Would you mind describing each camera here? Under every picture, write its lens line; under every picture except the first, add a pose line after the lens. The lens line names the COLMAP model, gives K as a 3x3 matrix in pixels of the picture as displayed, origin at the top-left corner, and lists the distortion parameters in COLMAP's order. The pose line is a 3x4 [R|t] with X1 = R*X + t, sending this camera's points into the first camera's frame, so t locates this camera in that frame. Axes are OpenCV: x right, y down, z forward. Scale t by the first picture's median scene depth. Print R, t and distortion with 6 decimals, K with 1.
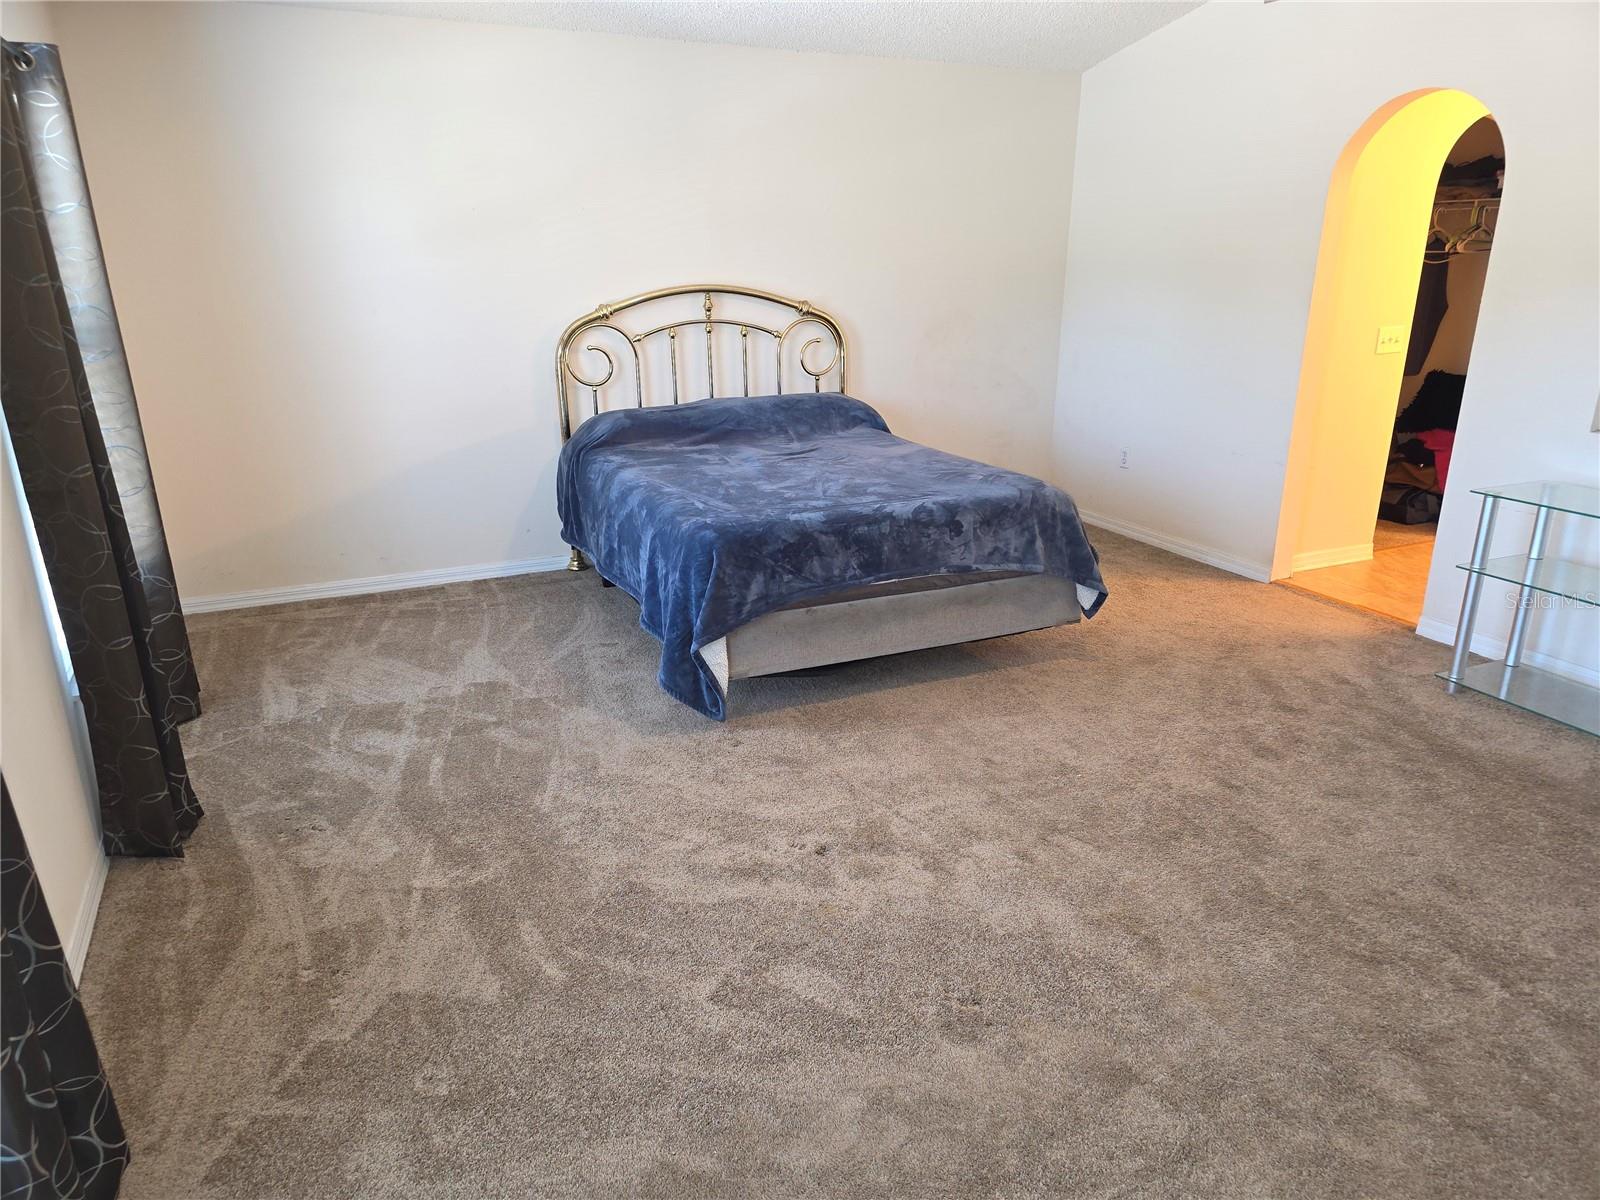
lens RADIAL K [[1076.0, 0, 805.4], [0, 1076.0, 612.8], [0, 0, 1]] dist [0.061800, -0.017700]
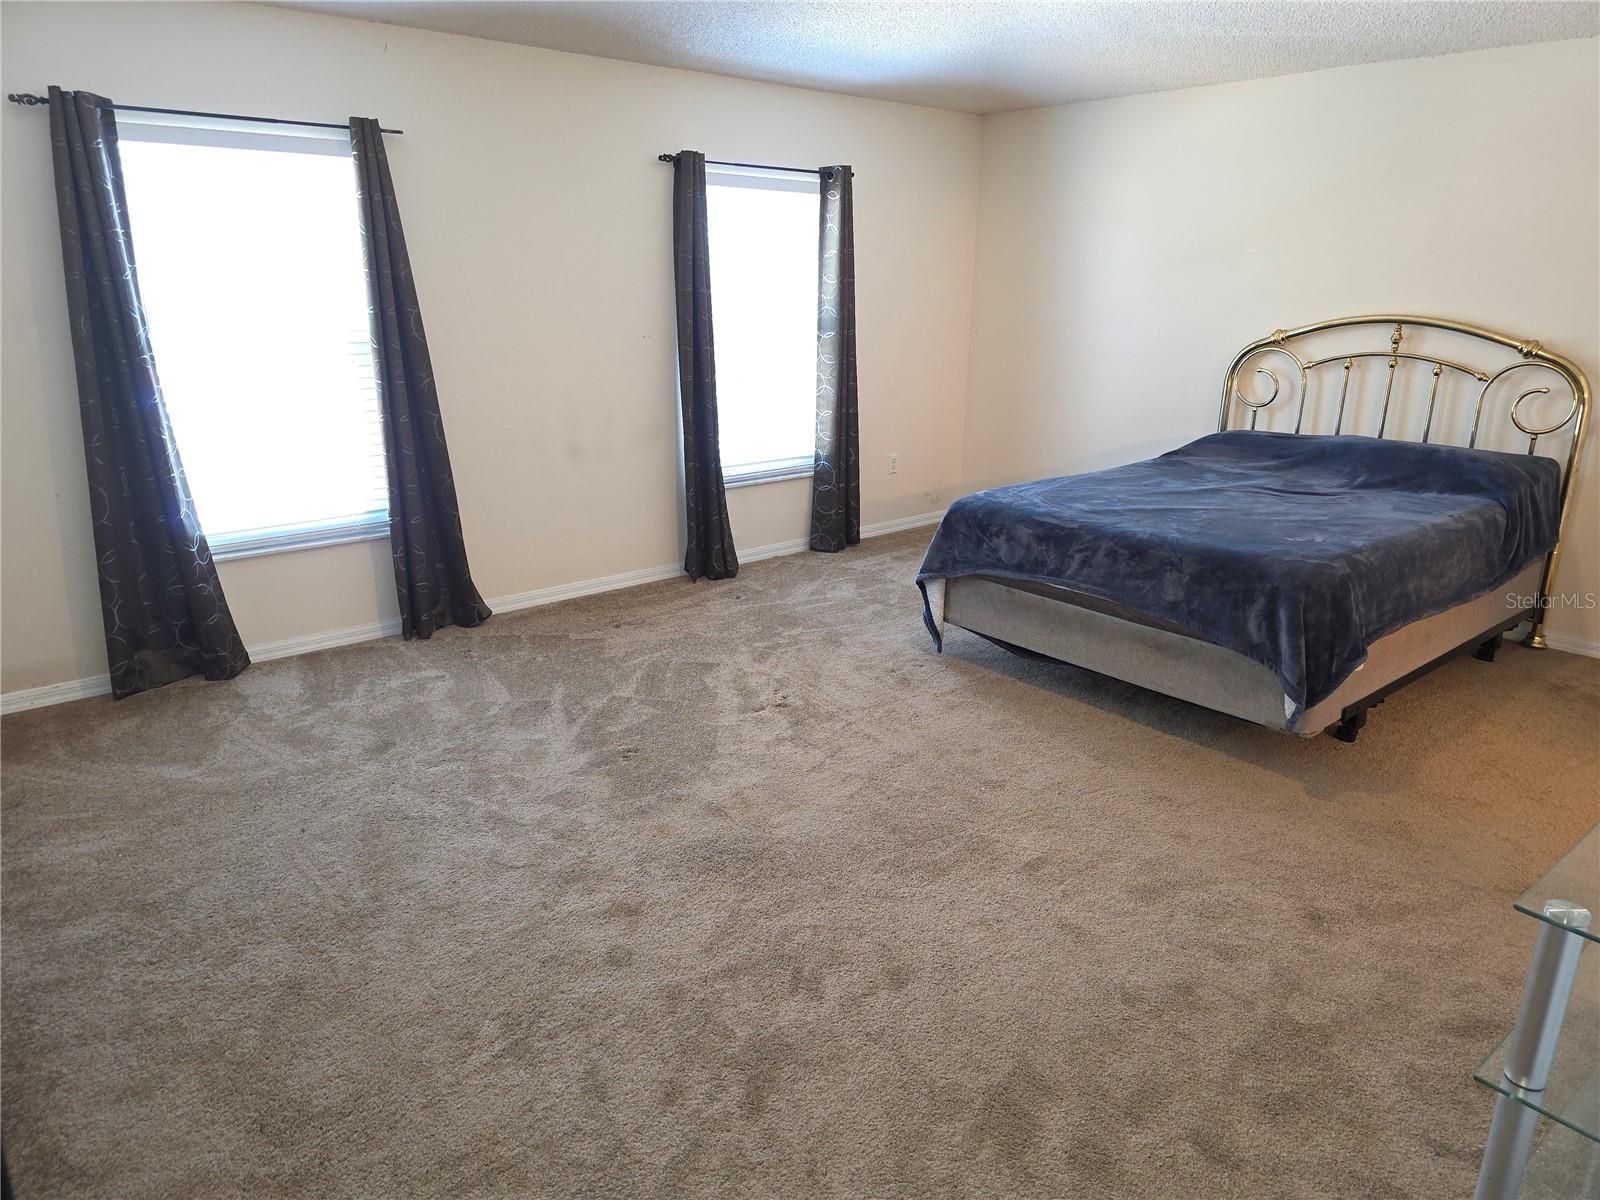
lens RADIAL K [[1076.0, 0, 804.3], [0, 1076.0, 598.3], [0, 0, 1]] dist [0.061800, -0.017700]
pose [[0.267901, 0.280566, -0.921690, 0.713576], [-0.321061, 0.927976, 0.189159, -0.099879], [0.908377, 0.245243, 0.338684, 0.303546]]
